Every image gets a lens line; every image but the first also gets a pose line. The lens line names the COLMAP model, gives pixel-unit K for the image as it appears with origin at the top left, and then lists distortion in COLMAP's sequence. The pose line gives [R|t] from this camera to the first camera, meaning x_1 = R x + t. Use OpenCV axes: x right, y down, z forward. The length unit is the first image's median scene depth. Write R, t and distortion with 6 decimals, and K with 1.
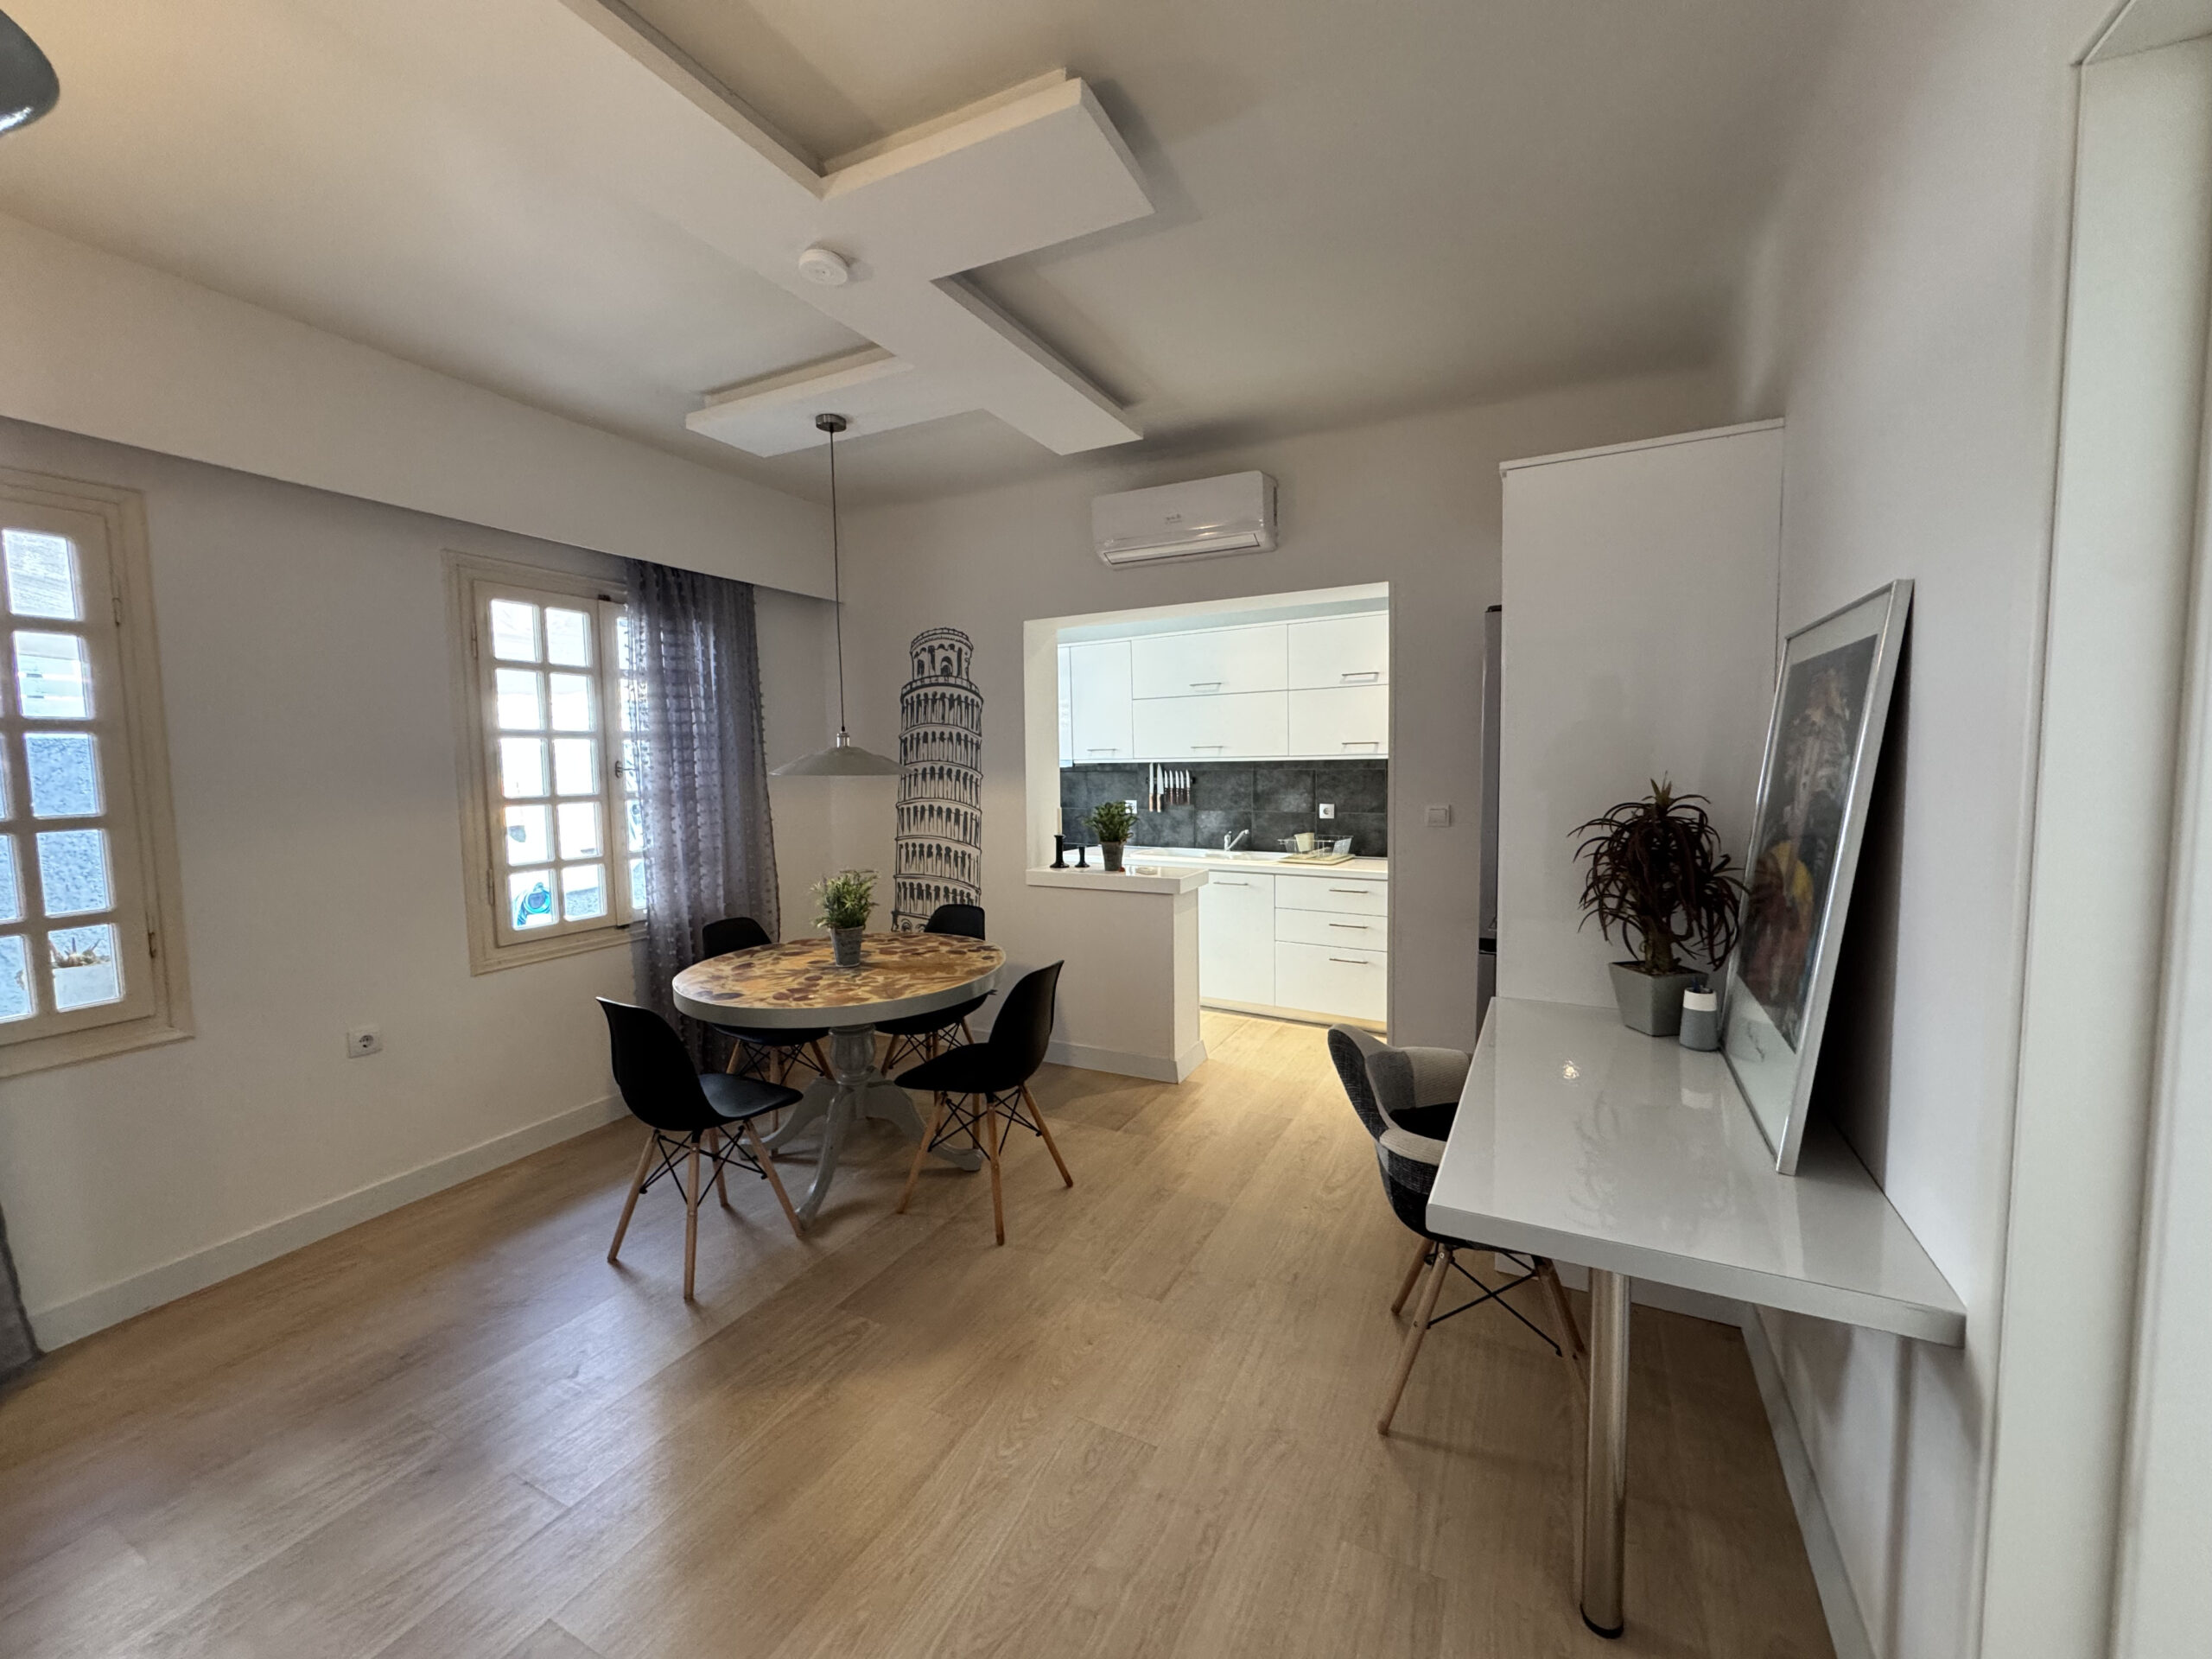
lens RADIAL K [[877.7, 0, 1098.1], [0, 877.7, 827.6], [0, 0, 1]] dist [-0.003121, 0.000489]
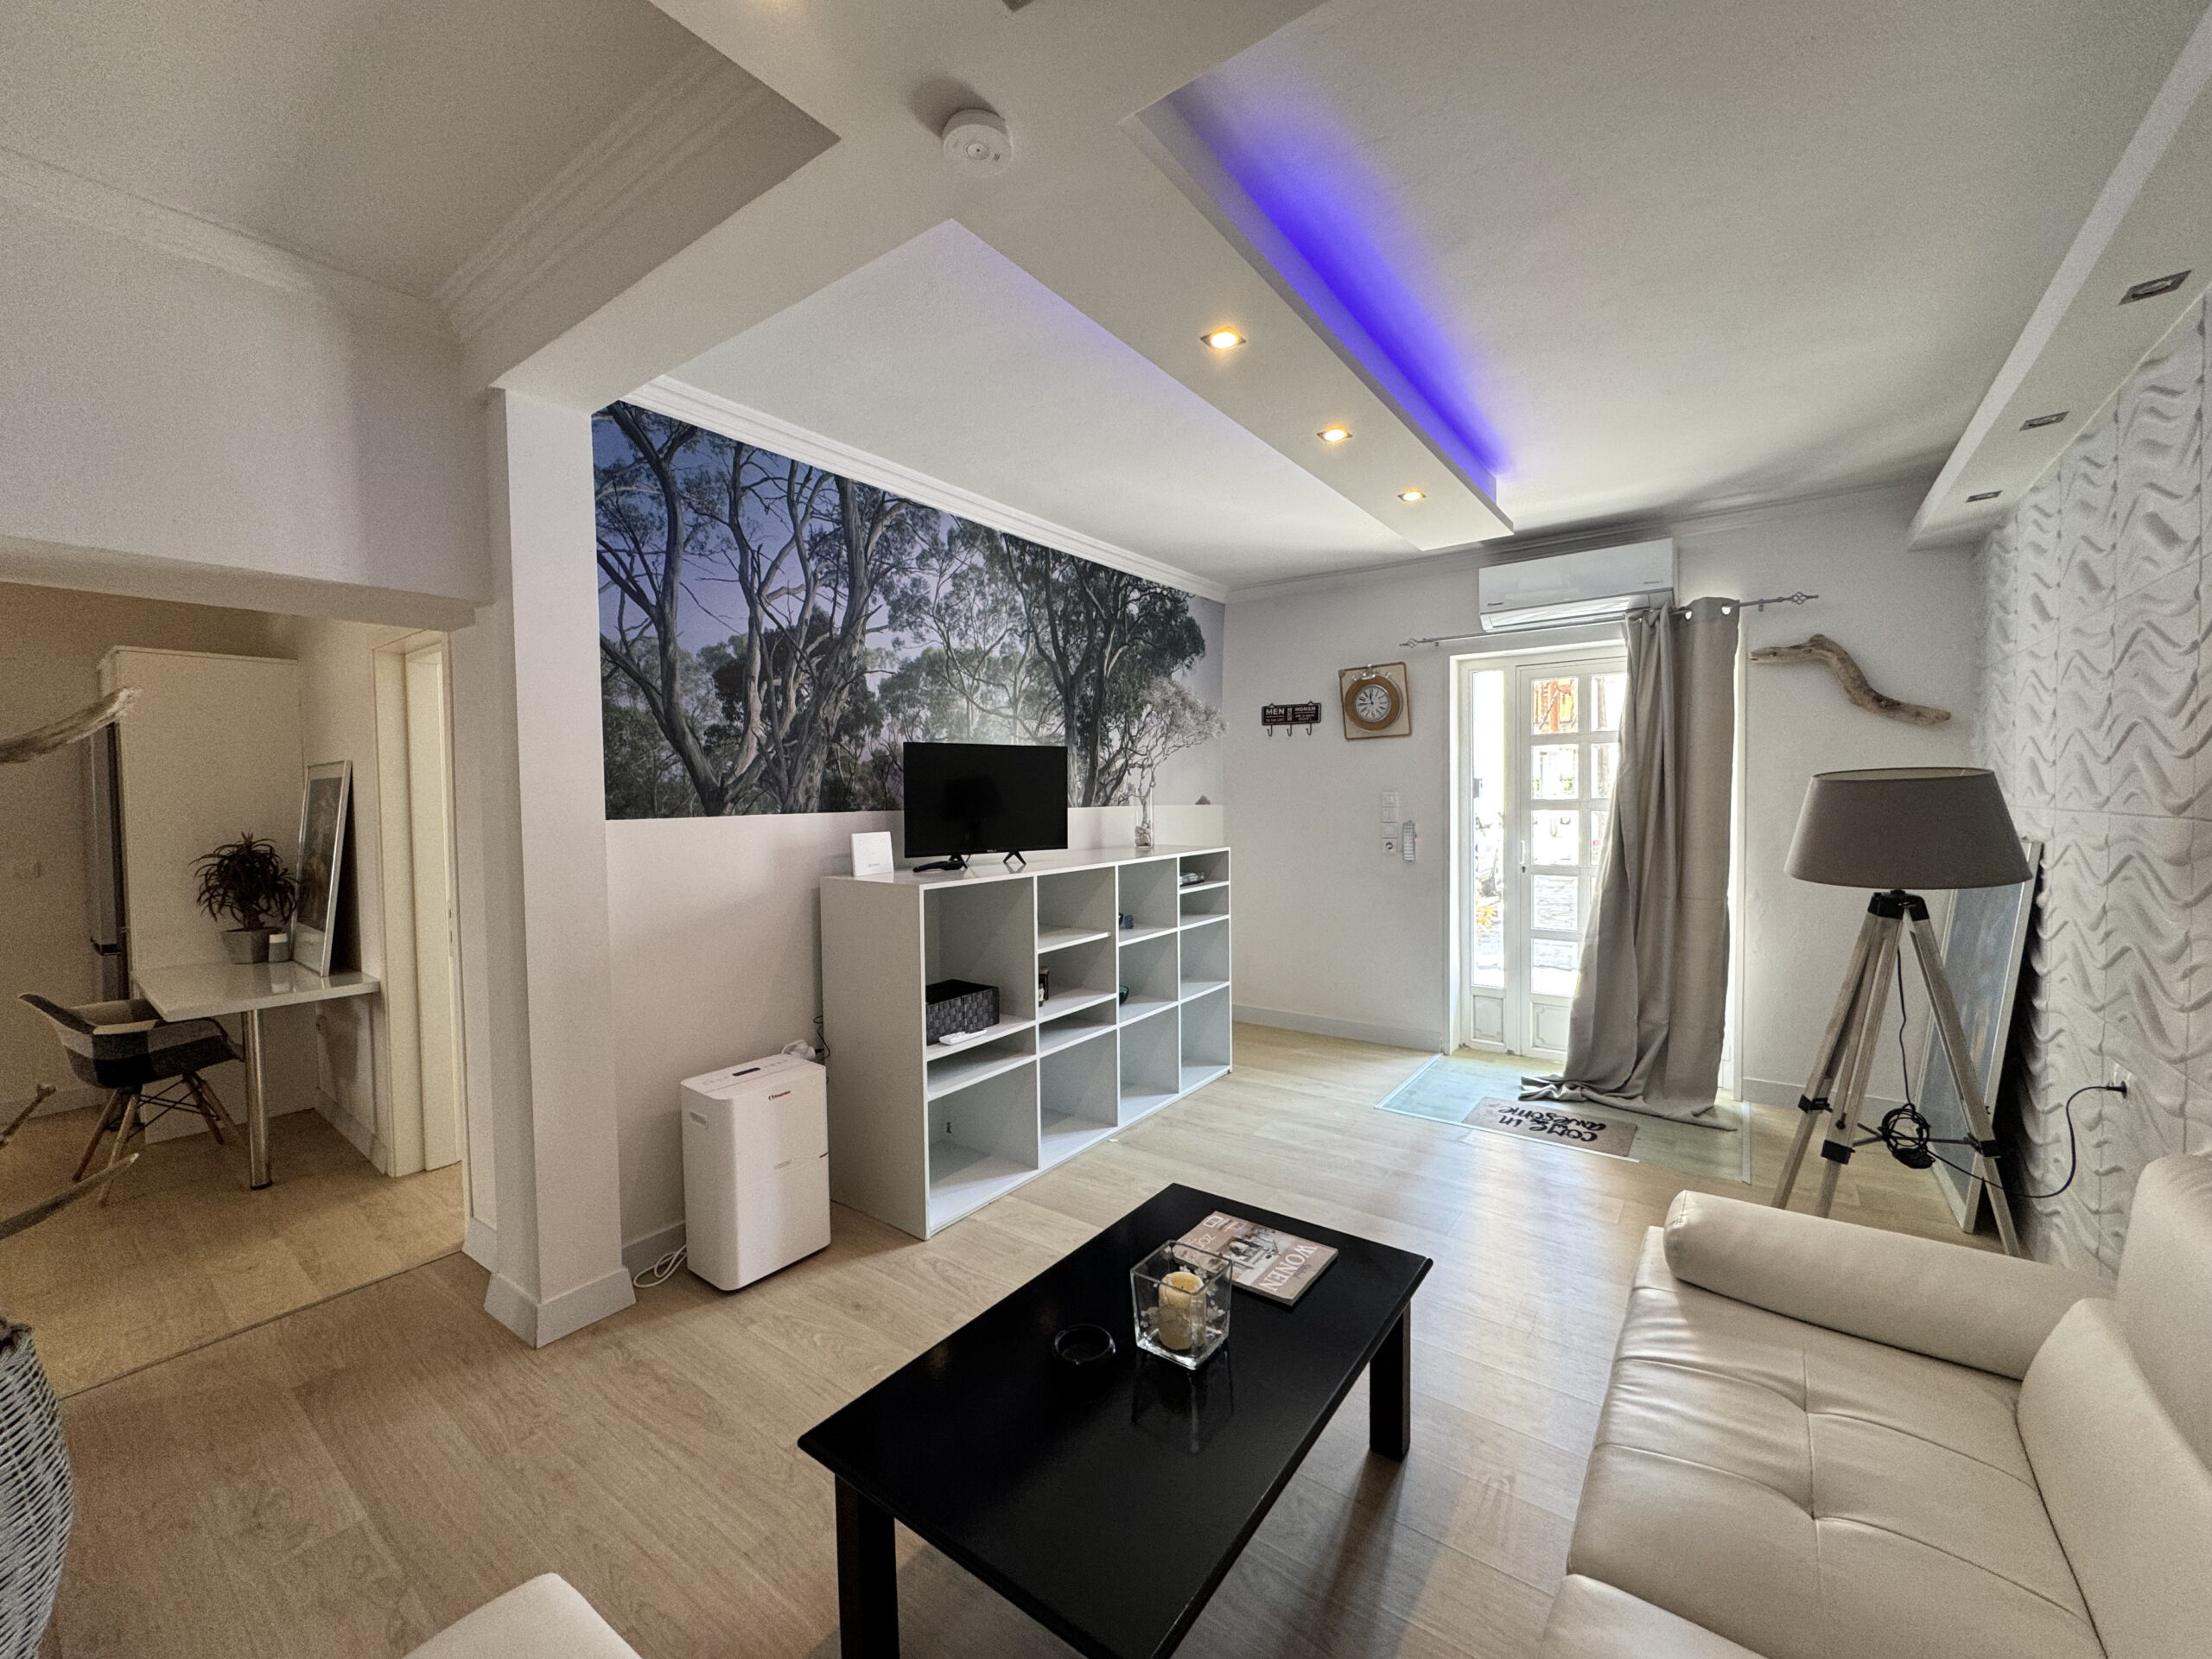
lens RADIAL K [[877.7, 0, 1103.0], [0, 877.7, 825.4], [0, 0, 1]] dist [-0.003121, 0.000489]
pose [[0.176251, -0.019702, 0.984148, -0.530532], [0.087571, 0.996149, 0.004259, 0.049872], [-0.980442, 0.085433, 0.177297, -0.688871]]
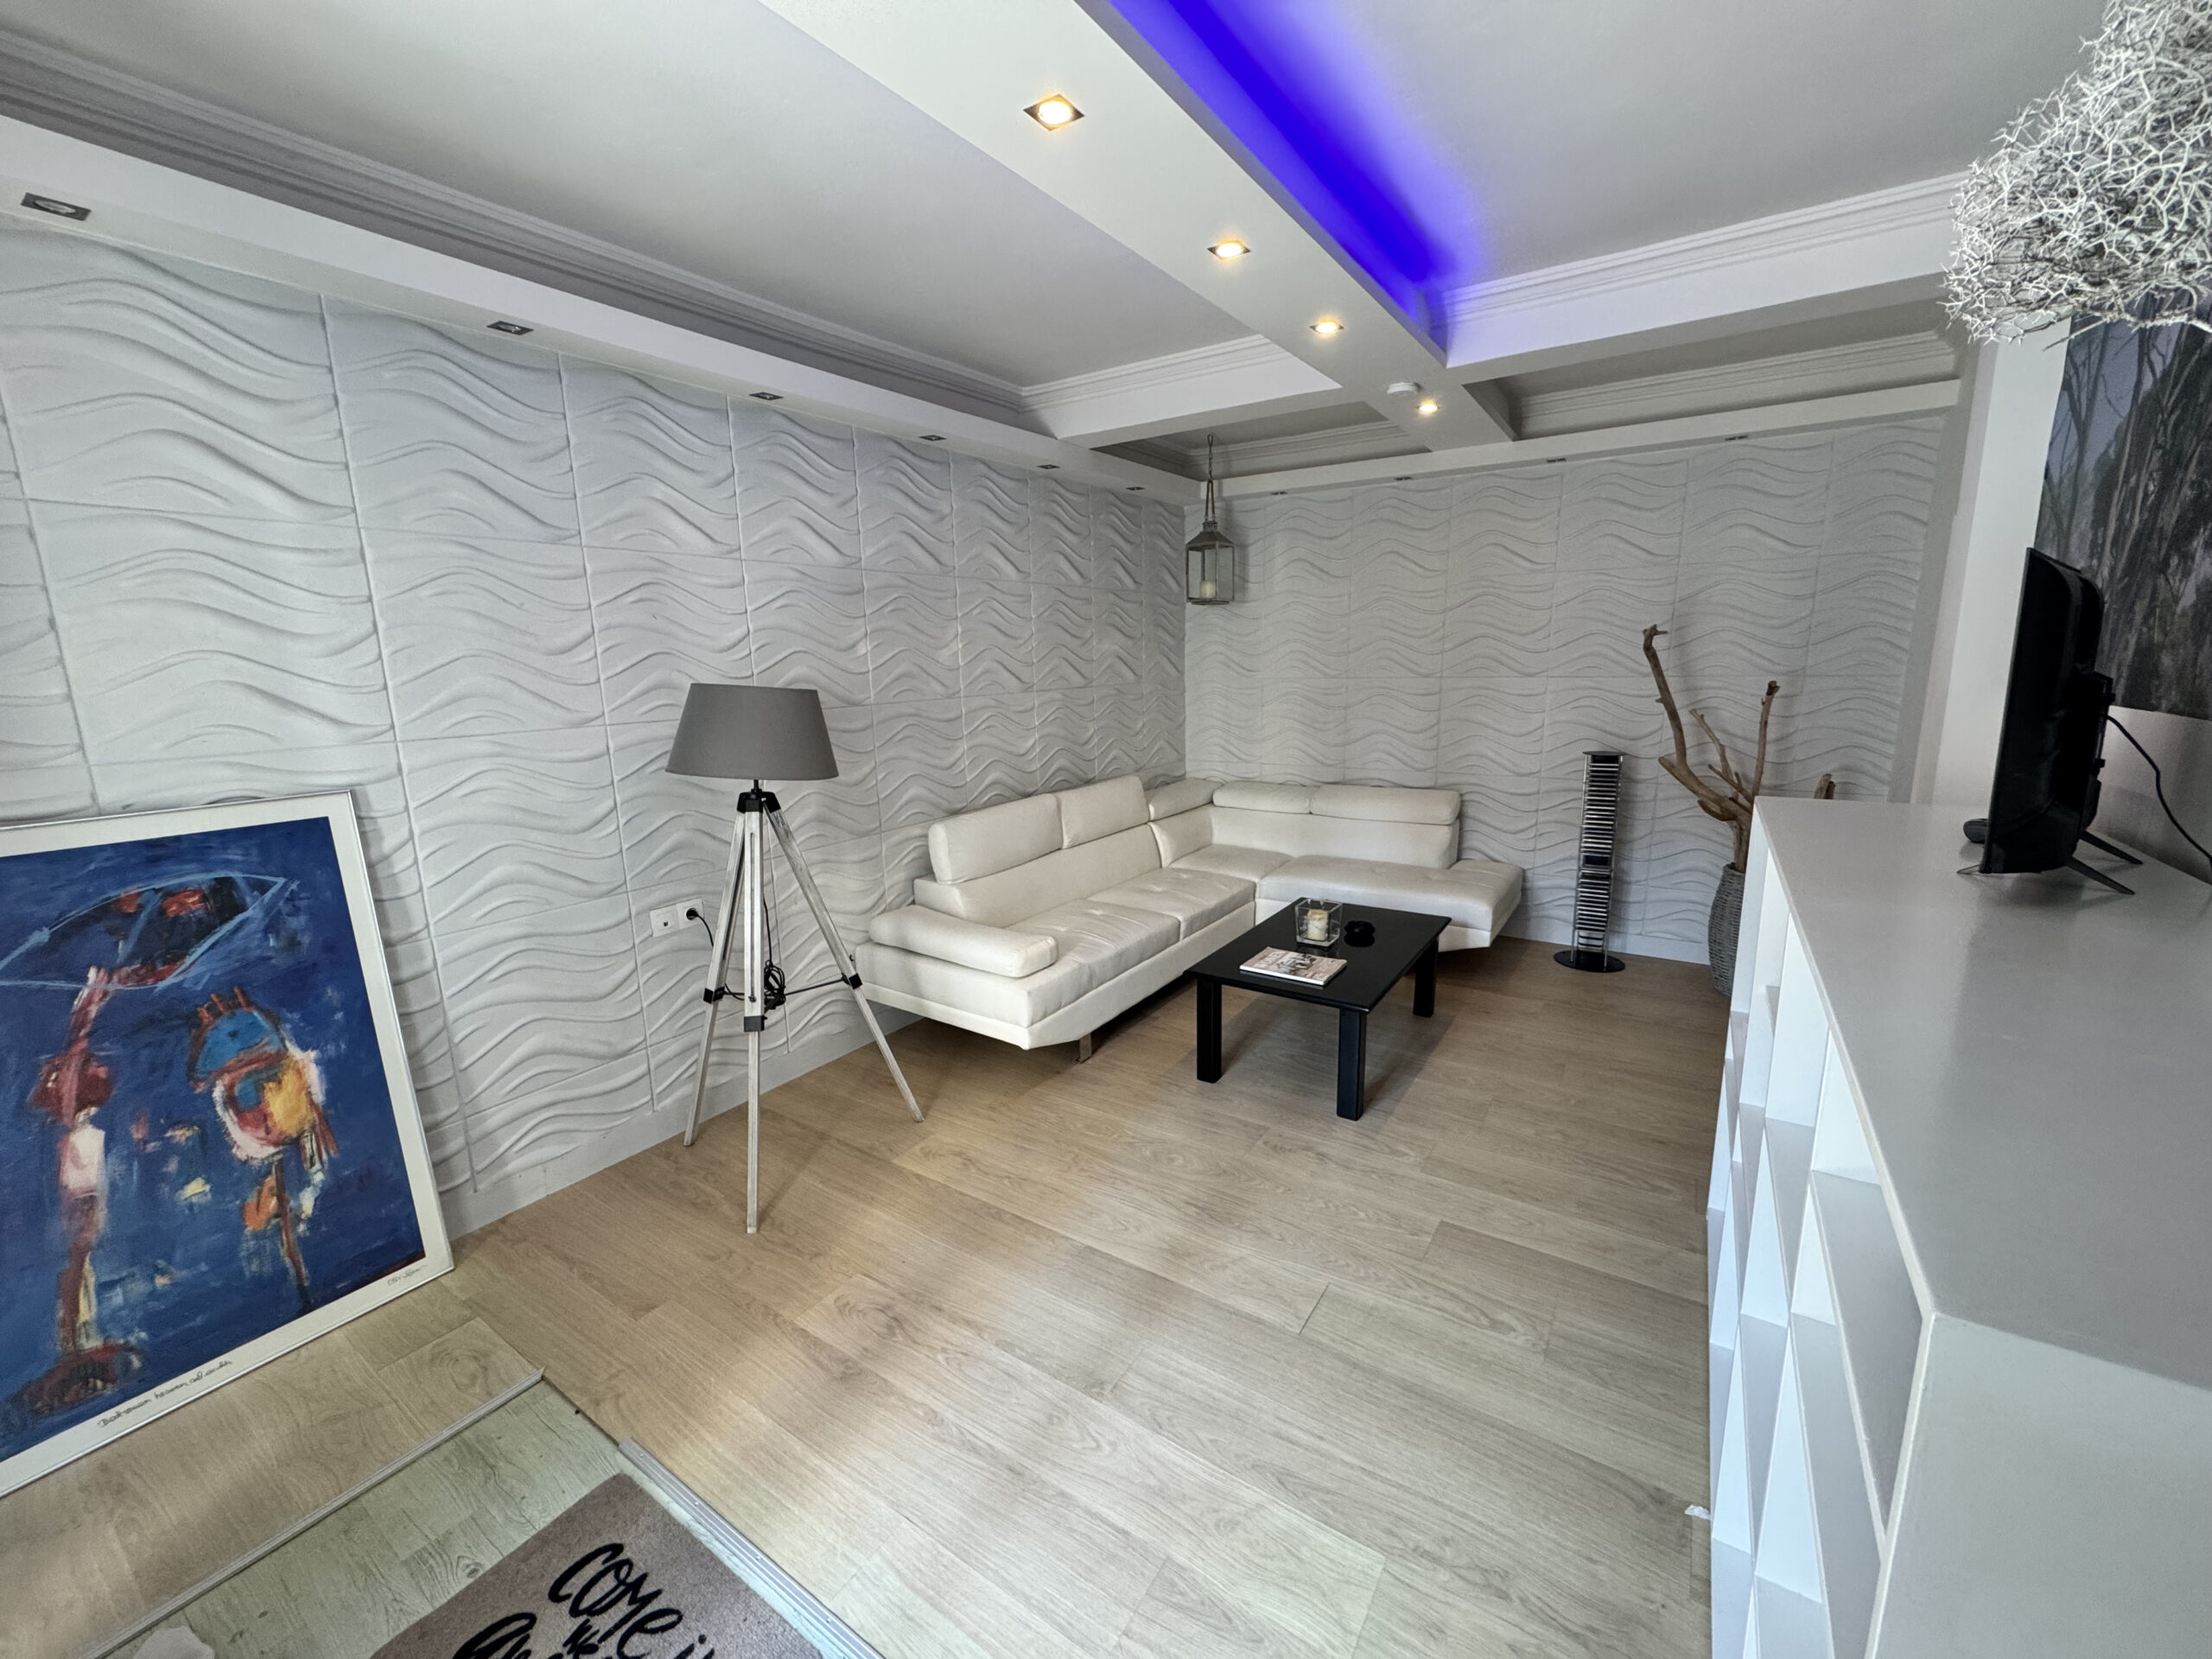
lens RADIAL K [[877.7, 0, 1145.3], [0, 877.7, 809.4], [0, 0, 1]] dist [-0.003121, 0.000489]
pose [[-0.097219, 0.199170, -0.975131, 0.794104], [-0.069429, 0.976028, 0.206275, -0.005550], [0.992838, 0.087756, -0.081060, -0.755701]]
